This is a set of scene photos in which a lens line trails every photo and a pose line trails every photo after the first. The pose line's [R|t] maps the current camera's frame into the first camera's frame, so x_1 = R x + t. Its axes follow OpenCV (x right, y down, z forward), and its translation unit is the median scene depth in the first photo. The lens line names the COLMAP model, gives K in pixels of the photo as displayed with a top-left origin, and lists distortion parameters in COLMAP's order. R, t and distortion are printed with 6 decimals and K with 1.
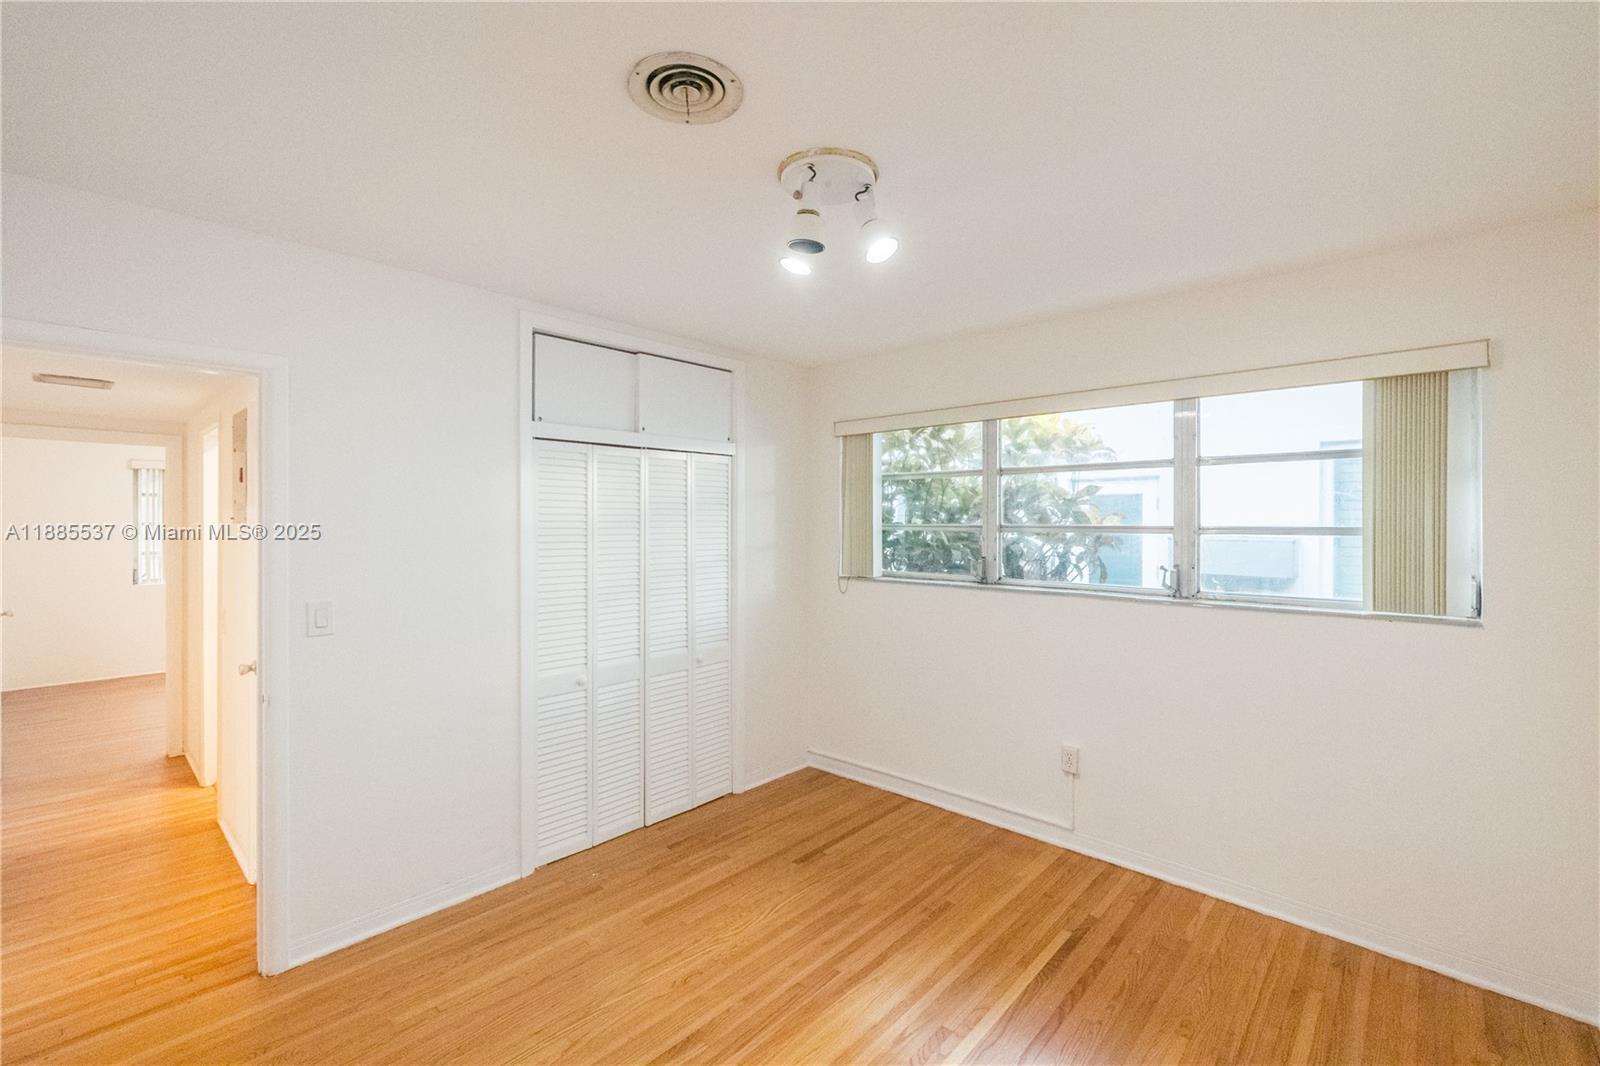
lens RADIAL K [[680.4, 0, 802.2], [0, 680.4, 521.8], [0, 0, 1]] dist [-0.000338, 0.000218]
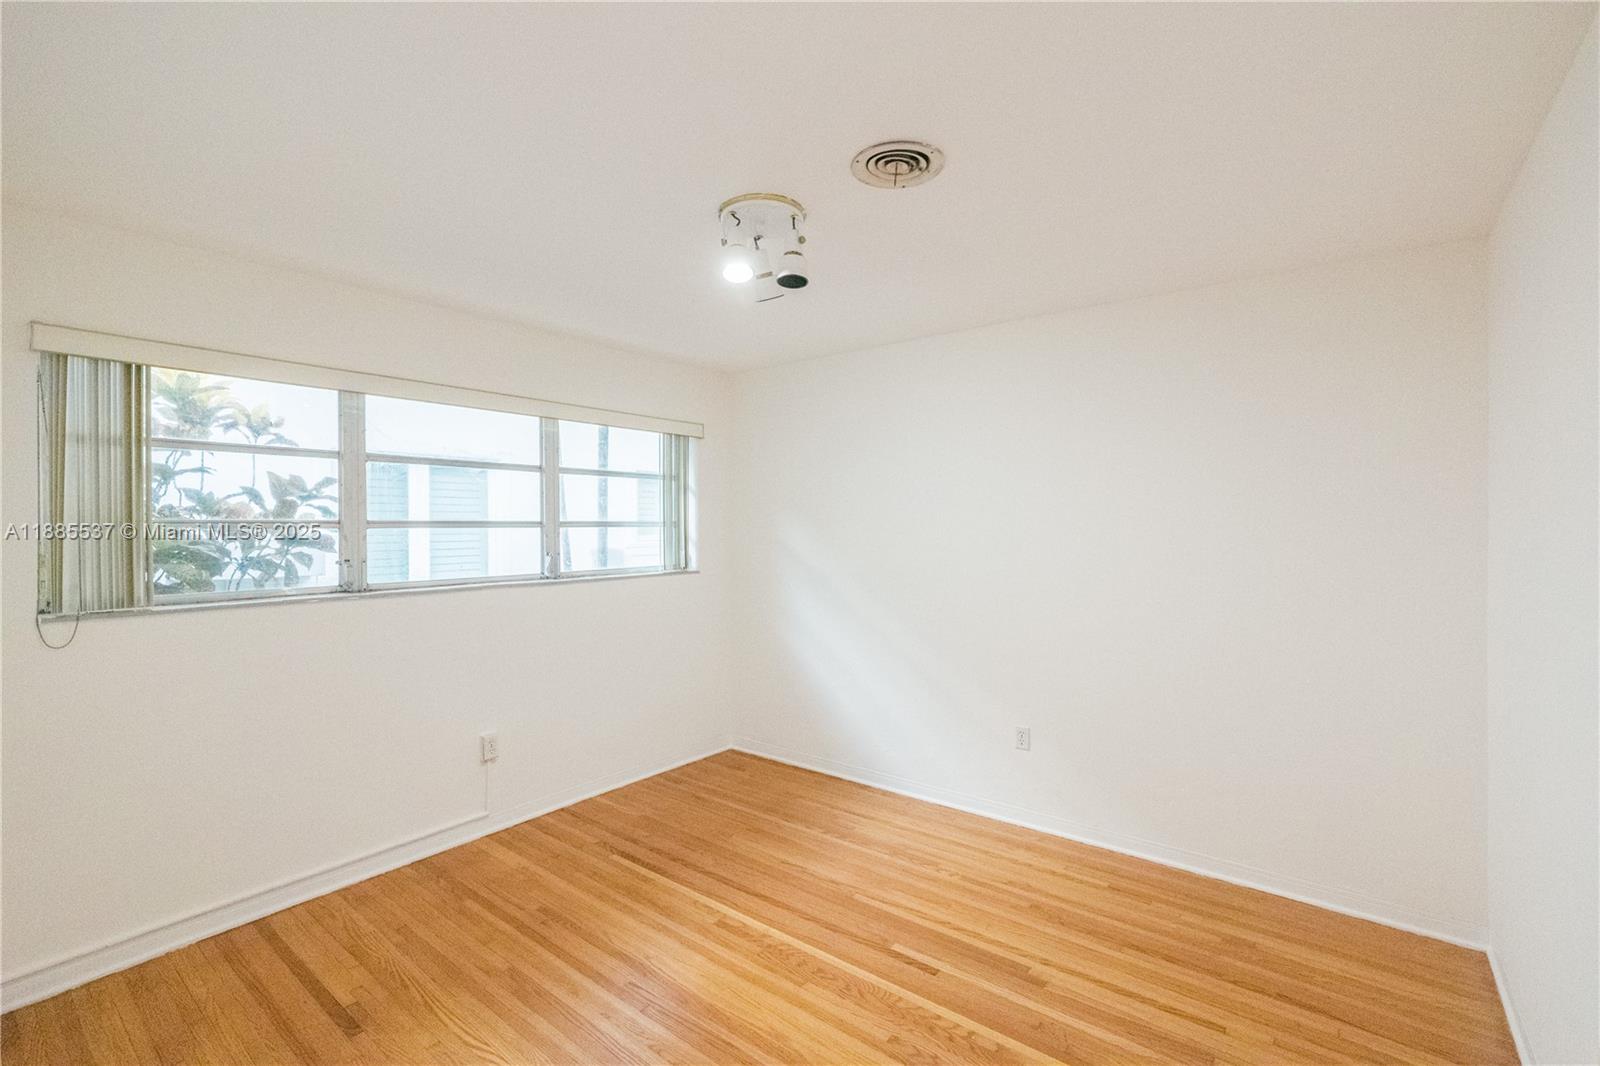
lens RADIAL K [[680.4, 0, 802.2], [0, 680.4, 521.8], [0, 0, 1]] dist [-0.000338, 0.000218]
pose [[-0.064202, -0.003041, 0.997932, -0.728045], [-0.001963, 0.999994, 0.002921, 0.003840], [-0.997935, -0.001771, -0.064208, 0.646523]]
